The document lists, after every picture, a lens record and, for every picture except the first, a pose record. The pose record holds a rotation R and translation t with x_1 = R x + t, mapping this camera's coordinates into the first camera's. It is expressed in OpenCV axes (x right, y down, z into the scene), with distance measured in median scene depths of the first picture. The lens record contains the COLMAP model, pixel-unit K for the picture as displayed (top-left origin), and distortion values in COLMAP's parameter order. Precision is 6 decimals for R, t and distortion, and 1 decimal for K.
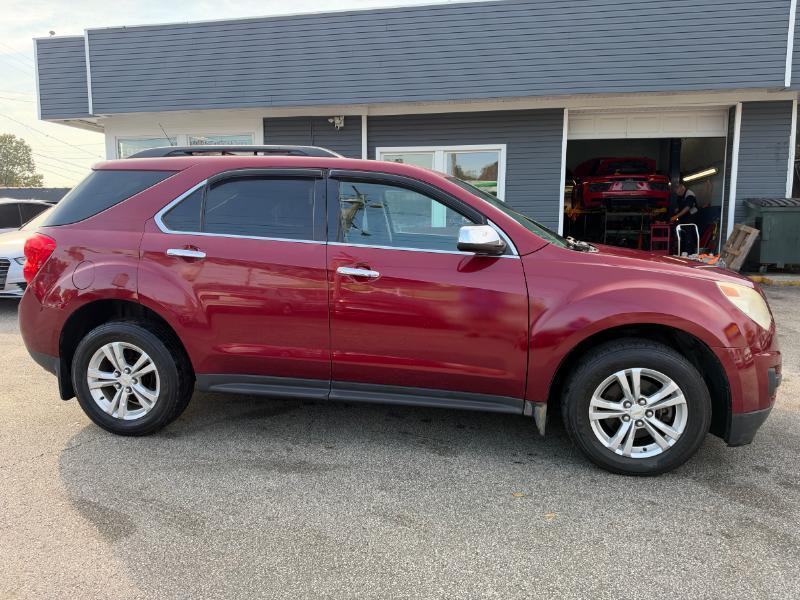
lens RADIAL K [[575.7, 0, 398.4], [0, 575.7, 301.5], [0, 0, 1]] dist [0.037006, -0.064068]
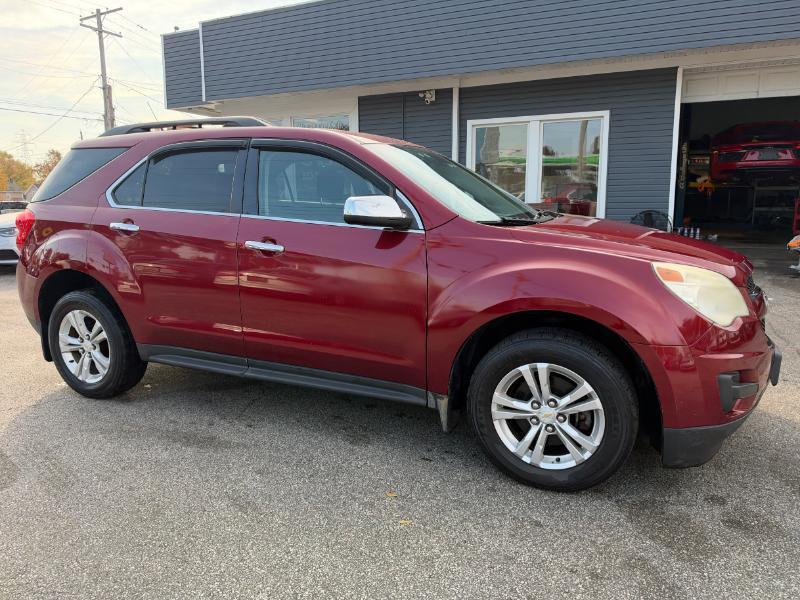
lens RADIAL K [[578.8, 0, 400.0], [0, 578.8, 300.0], [0, 0, 1]] dist [0.009977, -0.028492]
pose [[0.967222, 0.033494, -0.251715, 0.366389], [-0.025623, 0.999077, 0.034483, -0.000663], [0.252638, -0.026903, 0.967187, 0.116718]]
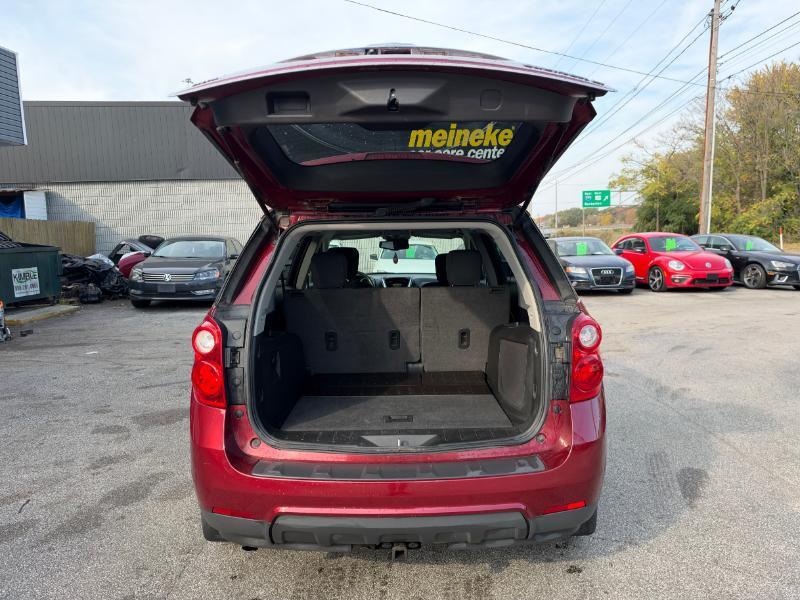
lens RADIAL K [[588.5, 0, 400.2], [0, 588.5, 290.8], [0, 0, 1]] dist [-0.009613, -0.000028]
pose [[-0.175751, -0.092332, 0.980095, -1.307085], [0.173249, 0.977152, 0.123121, -0.268987], [-0.969070, 0.191439, -0.155739, 1.375360]]
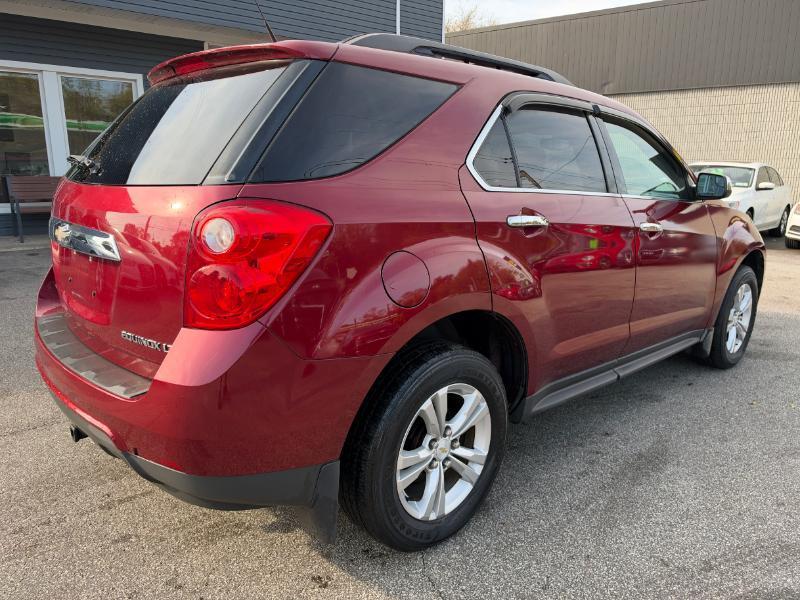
lens RADIAL K [[582.1, 0, 398.5], [0, 582.1, 299.6], [0, 0, 1]] dist [-0.000897, -0.010874]
pose [[0.609990, -0.170538, 0.773840, -0.951152], [0.107410, 0.985348, 0.132482, -0.095761], [-0.785095, 0.002305, 0.619371, 0.698522]]
